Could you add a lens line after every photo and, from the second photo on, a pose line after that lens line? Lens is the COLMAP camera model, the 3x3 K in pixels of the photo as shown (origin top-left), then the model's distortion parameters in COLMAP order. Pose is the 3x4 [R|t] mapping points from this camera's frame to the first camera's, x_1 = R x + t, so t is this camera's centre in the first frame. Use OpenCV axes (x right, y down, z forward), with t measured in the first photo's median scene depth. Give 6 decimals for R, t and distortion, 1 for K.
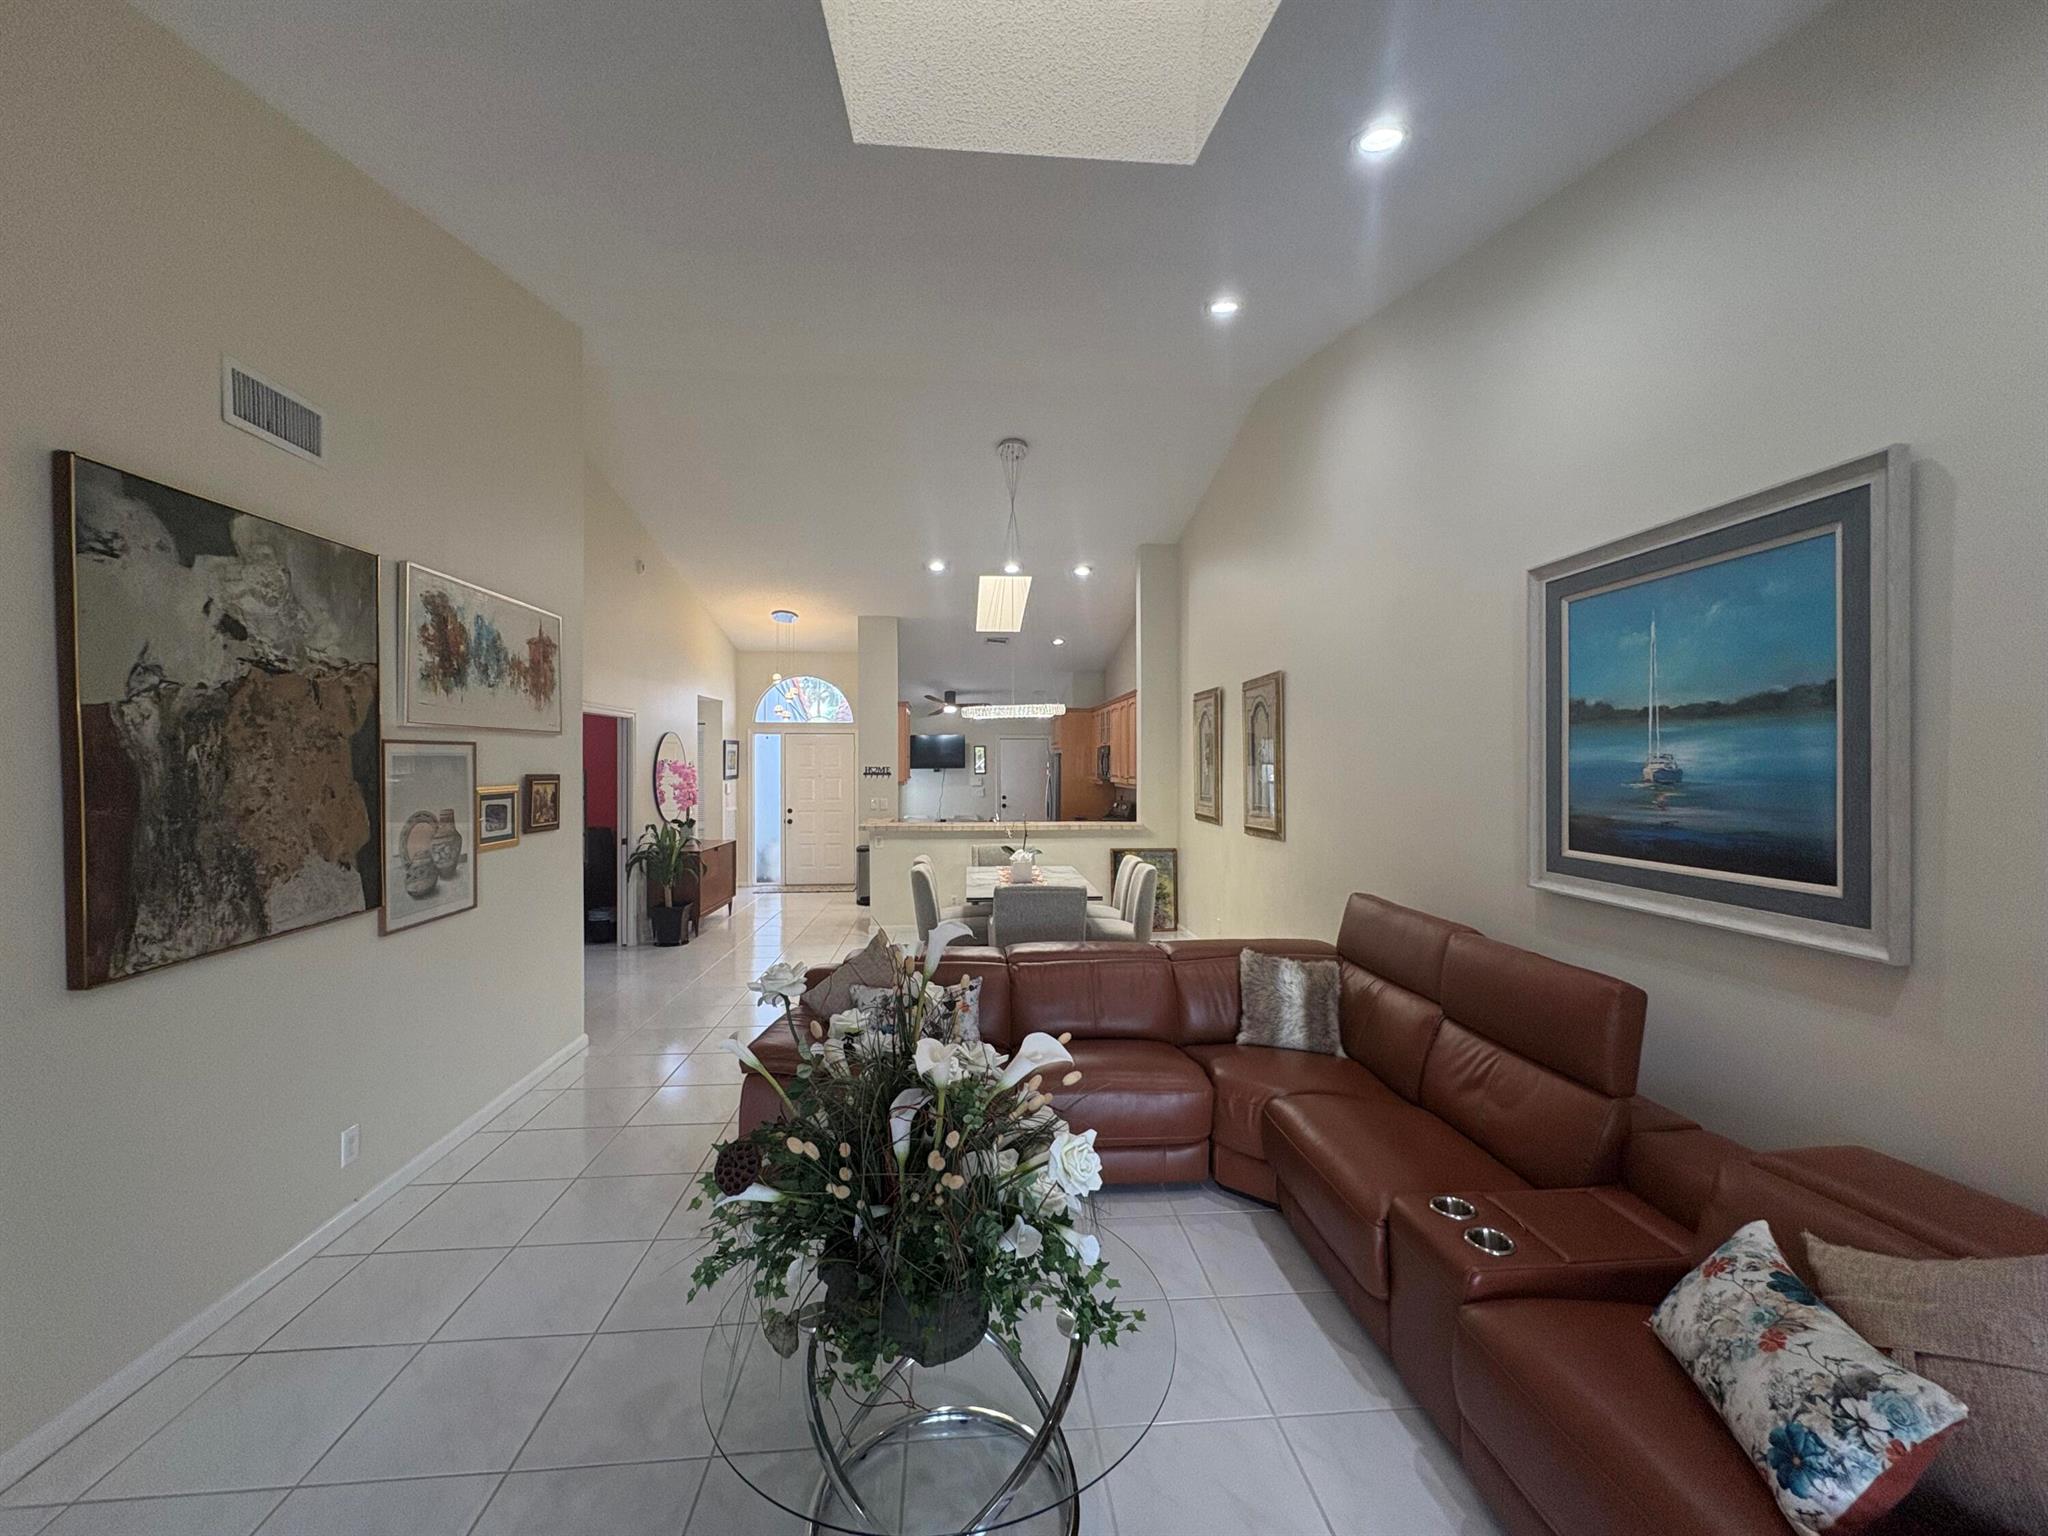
lens RADIAL K [[811.8, 0, 1024.0], [0, 811.8, 768.0], [0, 0, 1]] dist [0.001056, -0.000011]
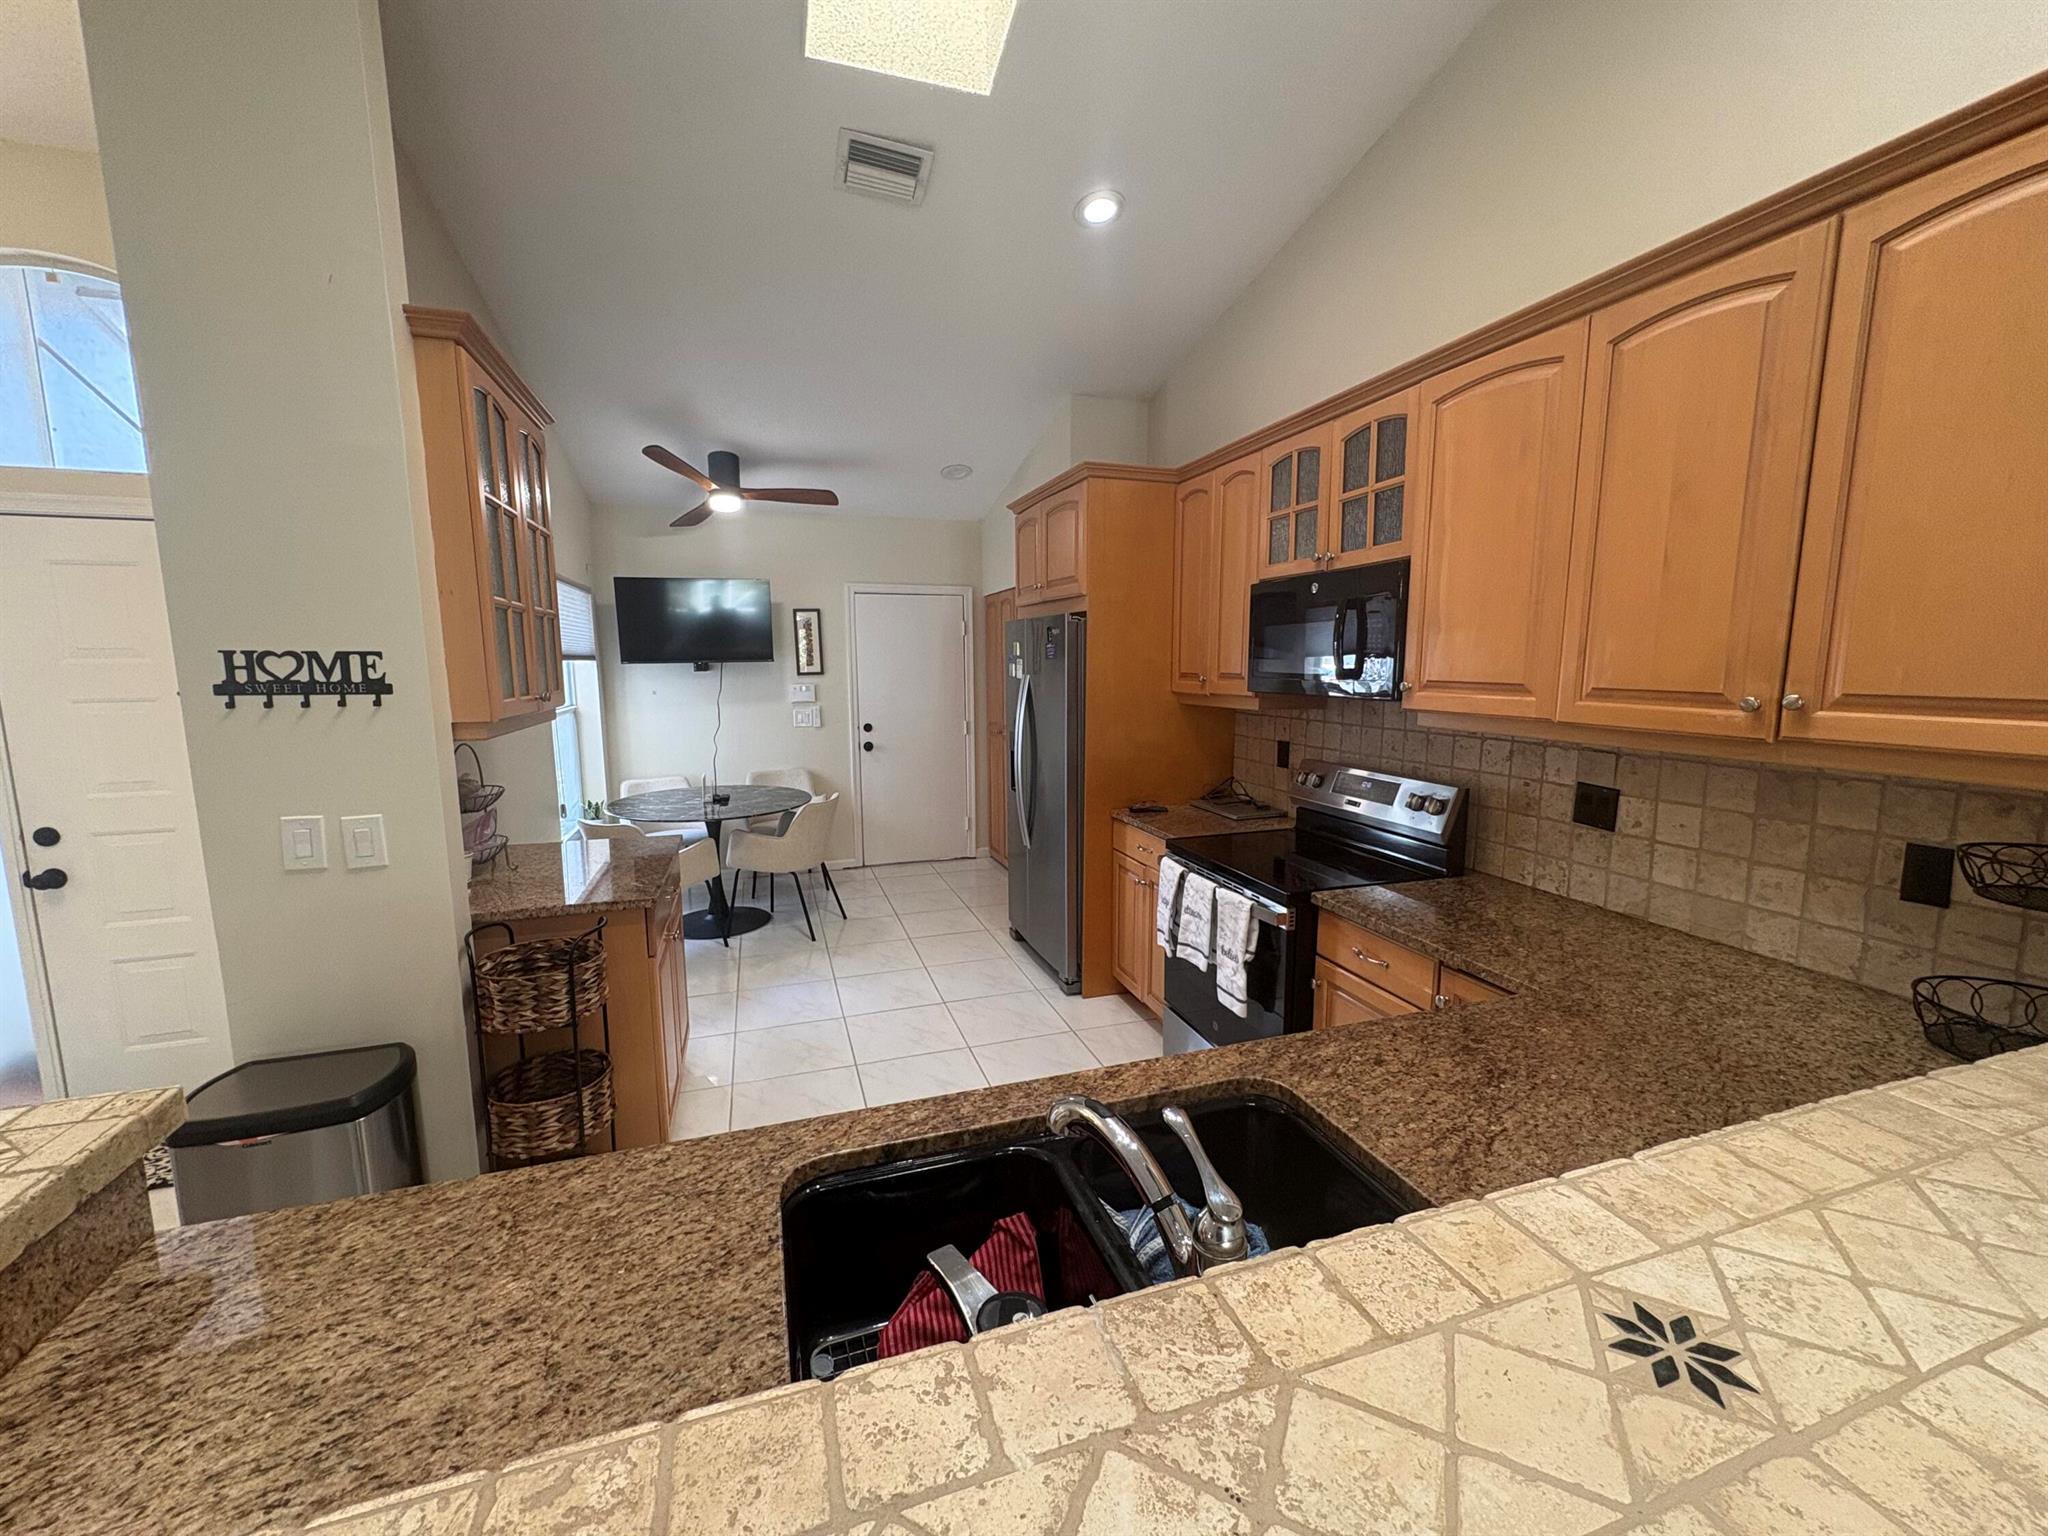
lens RADIAL K [[811.8, 0, 1024.0], [0, 811.8, 768.0], [0, 0, 1]] dist [0.001056, -0.000011]
pose [[0.973046, -0.033609, 0.228151, -0.208020], [0.004249, 0.991769, 0.127973, 0.007835], [-0.230574, -0.123554, 0.965179, 2.626176]]
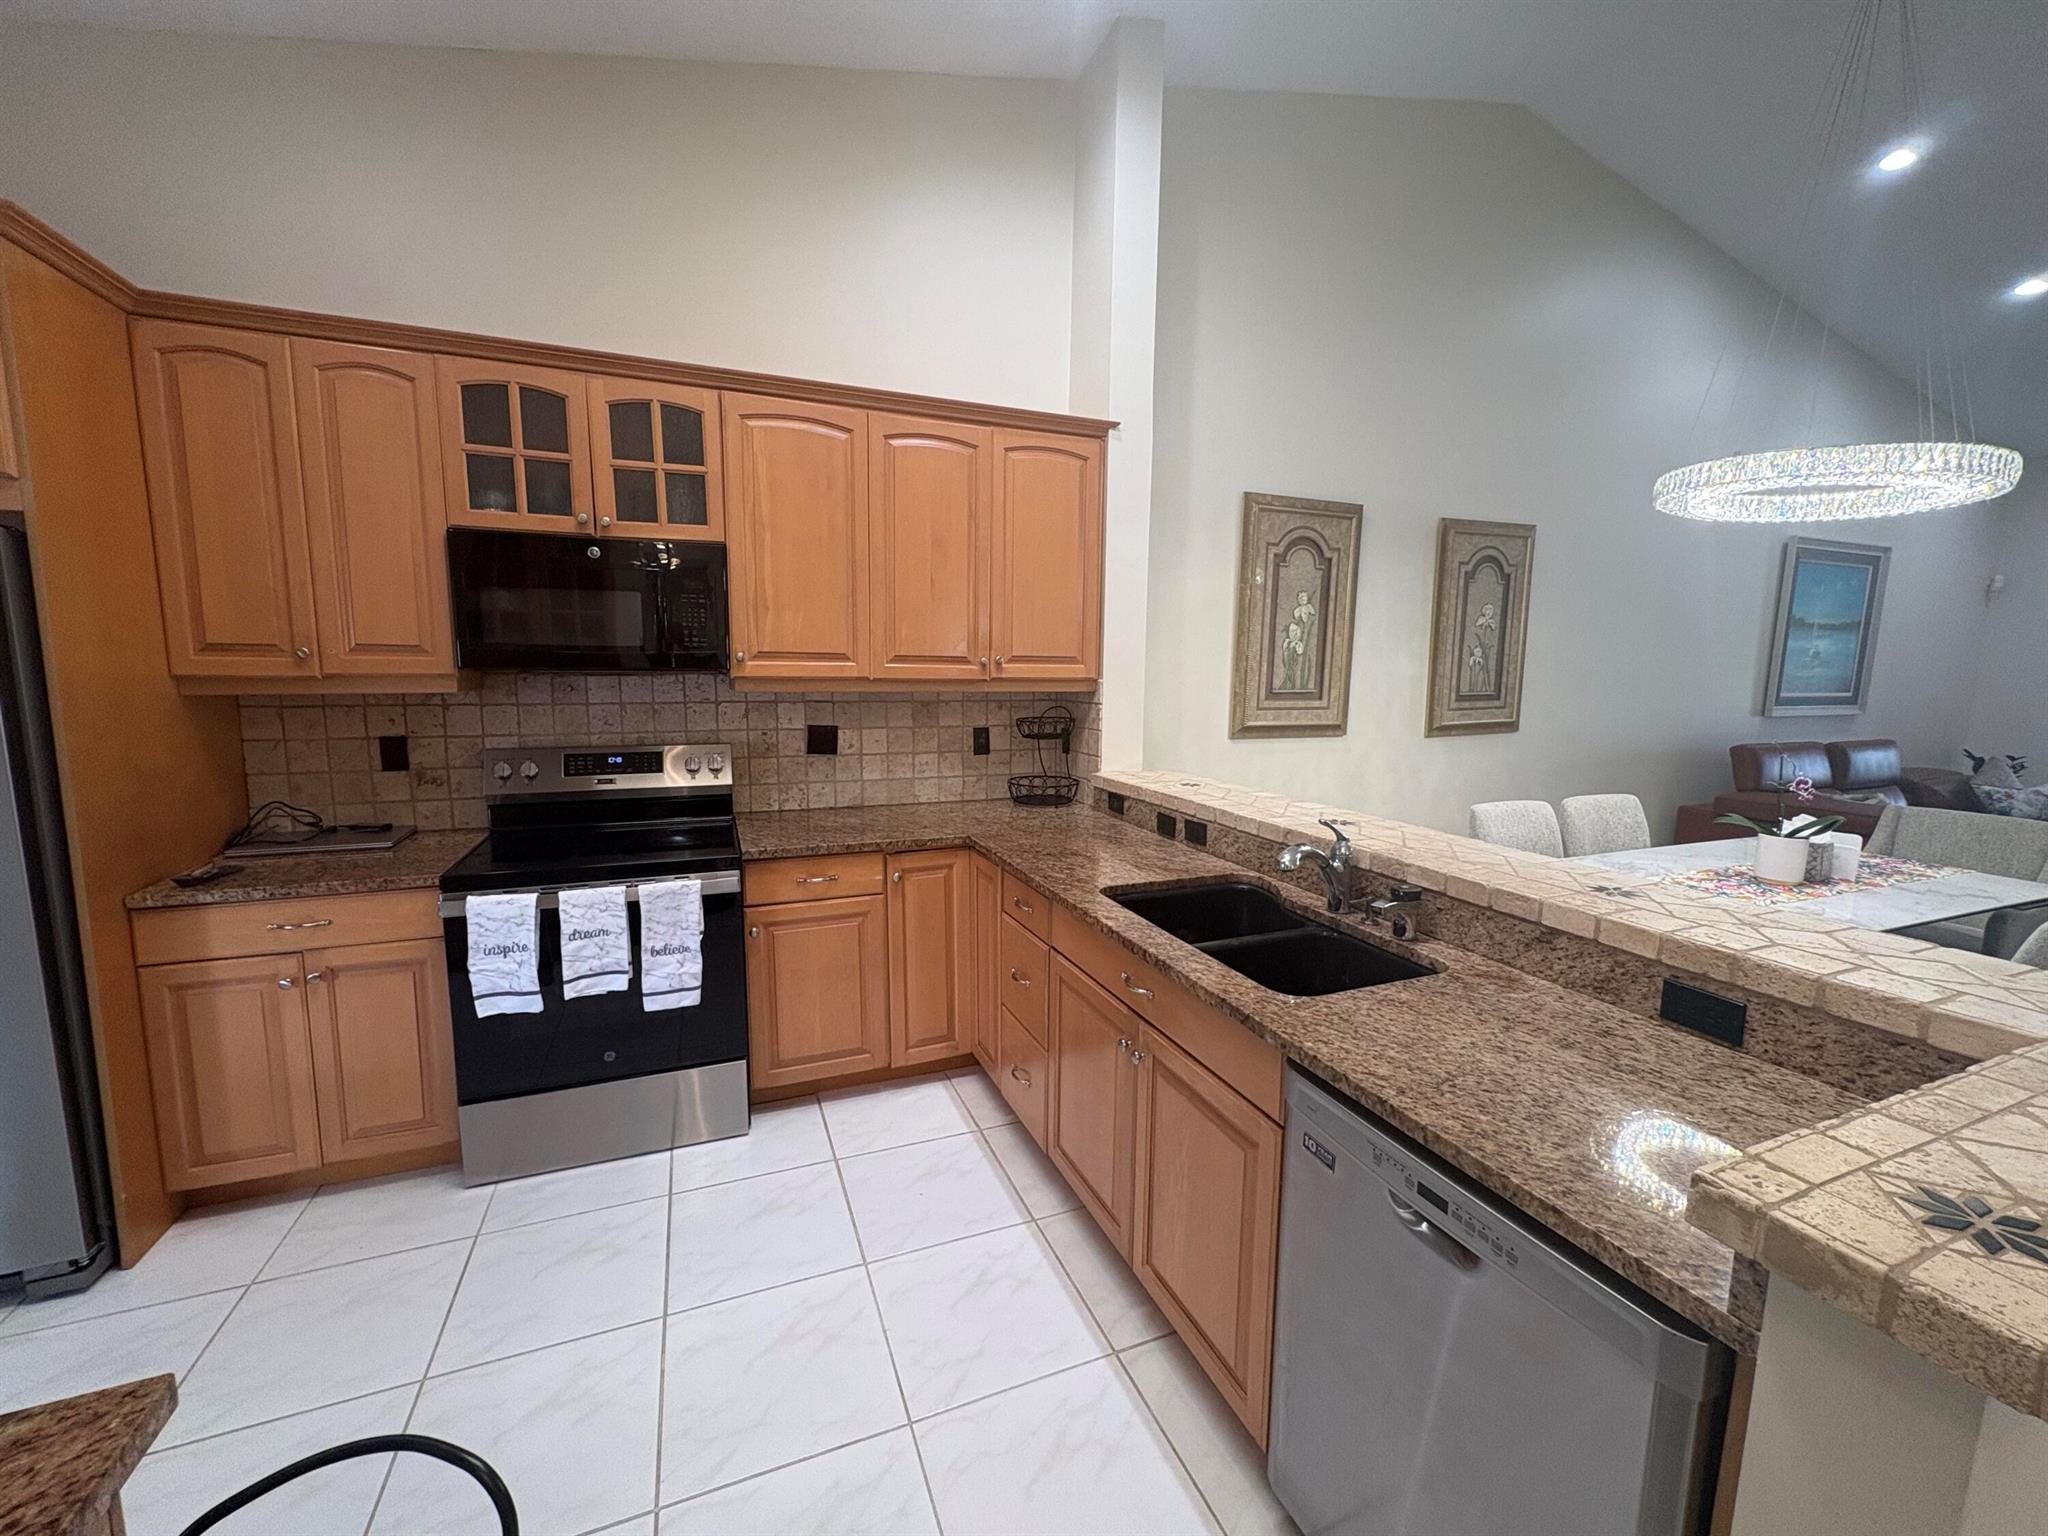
lens RADIAL K [[811.8, 0, 1024.0], [0, 811.8, 768.0], [0, 0, 1]] dist [0.001056, -0.000011]
pose [[-0.295878, -0.126432, 0.946822, -0.647145], [-0.005730, 0.991419, 0.130597, 0.035226], [-0.955209, 0.033216, -0.294063, 3.298558]]
